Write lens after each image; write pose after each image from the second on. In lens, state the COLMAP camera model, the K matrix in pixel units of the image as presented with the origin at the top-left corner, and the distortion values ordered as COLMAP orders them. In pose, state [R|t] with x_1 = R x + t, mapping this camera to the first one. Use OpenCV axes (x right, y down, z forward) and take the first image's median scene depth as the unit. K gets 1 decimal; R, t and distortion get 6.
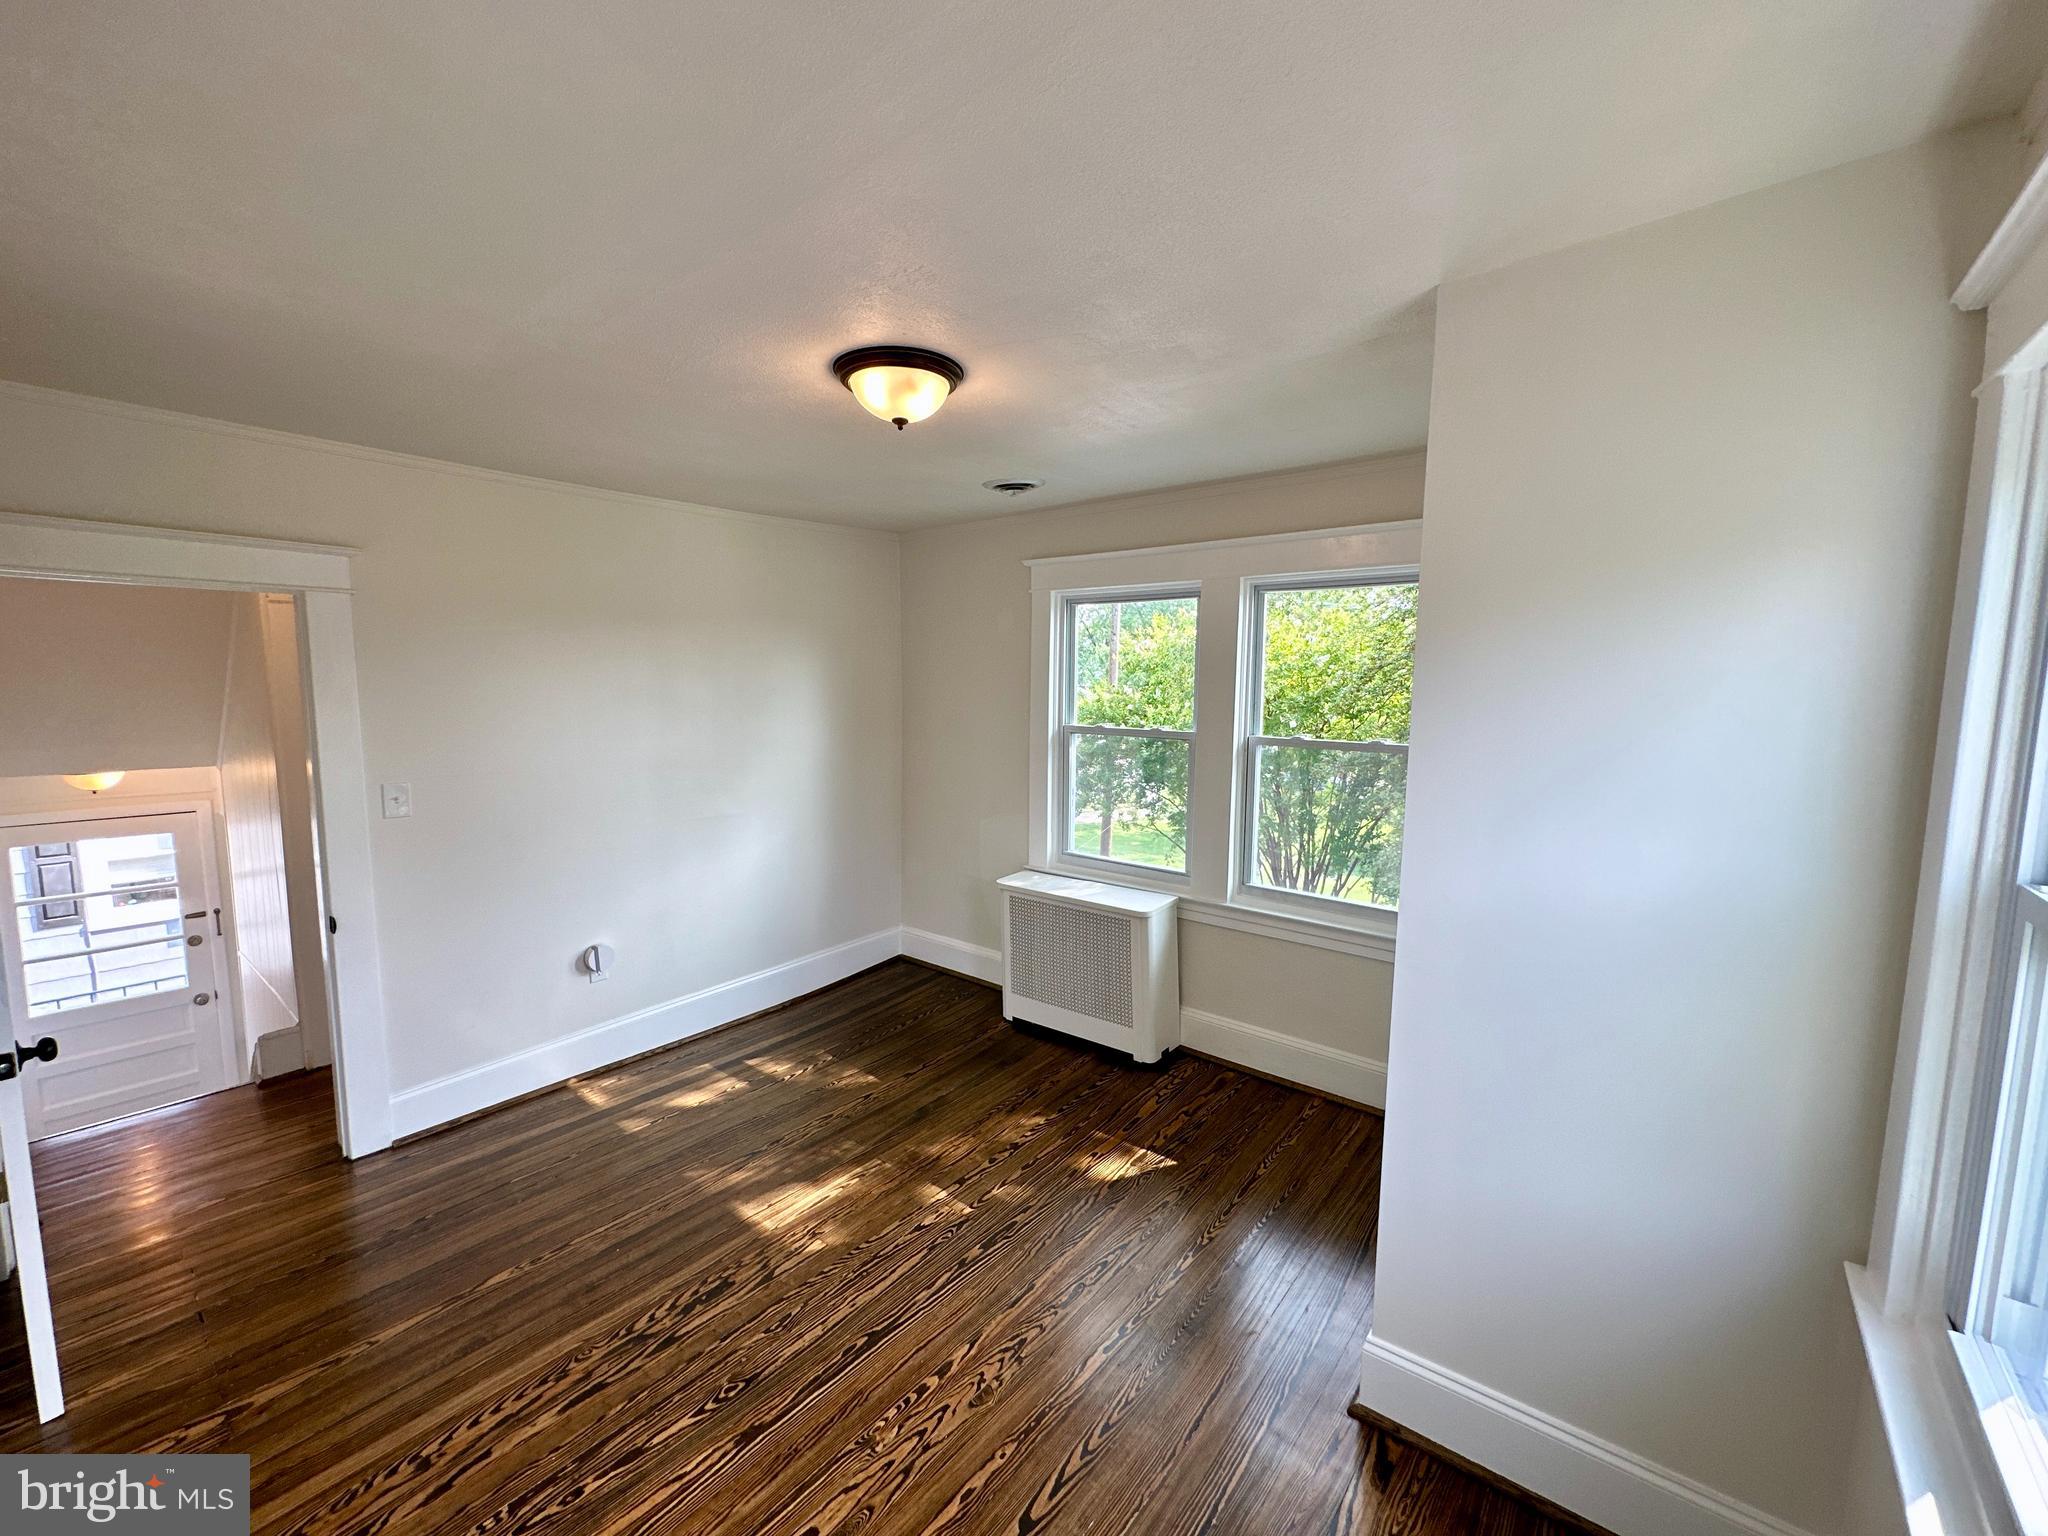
lens RADIAL K [[821.0, 0, 1021.1], [0, 821.0, 768.3], [0, 0, 1]] dist [0.013212, 0.000220]
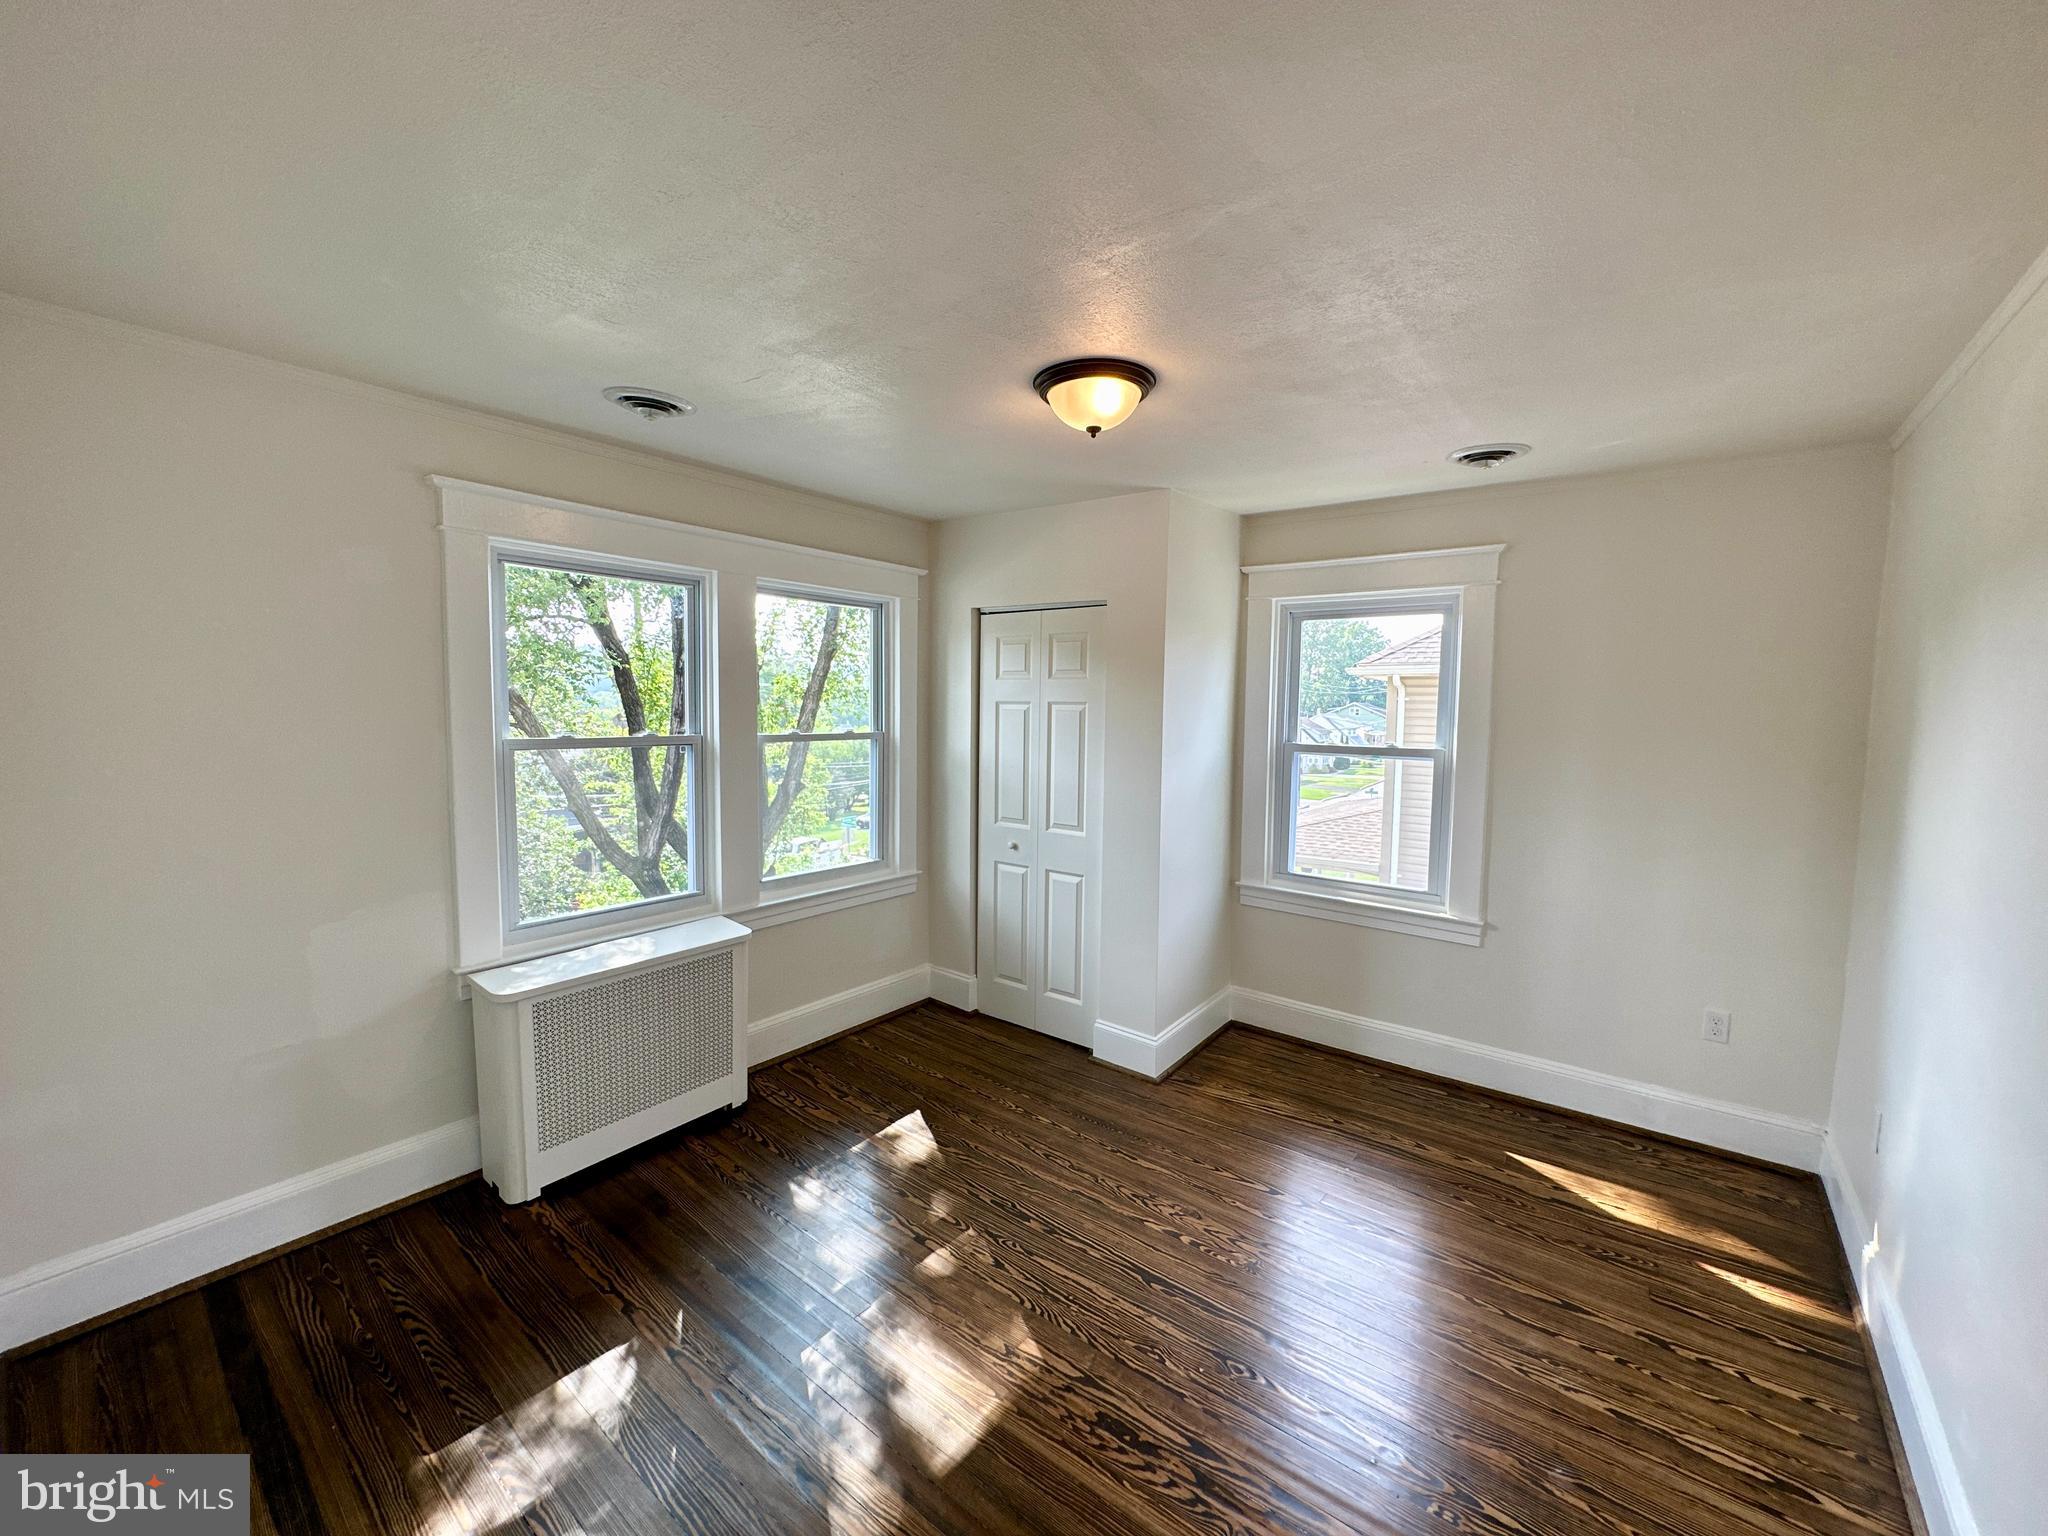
lens RADIAL K [[821.0, 0, 1020.2], [0, 821.0, 766.5], [0, 0, 1]] dist [0.013212, 0.000220]
pose [[-0.018735, -0.086095, 0.996111, -1.041706], [0.095410, 0.991585, 0.087498, -0.082347], [-0.995262, 0.096678, -0.010364, 0.967158]]
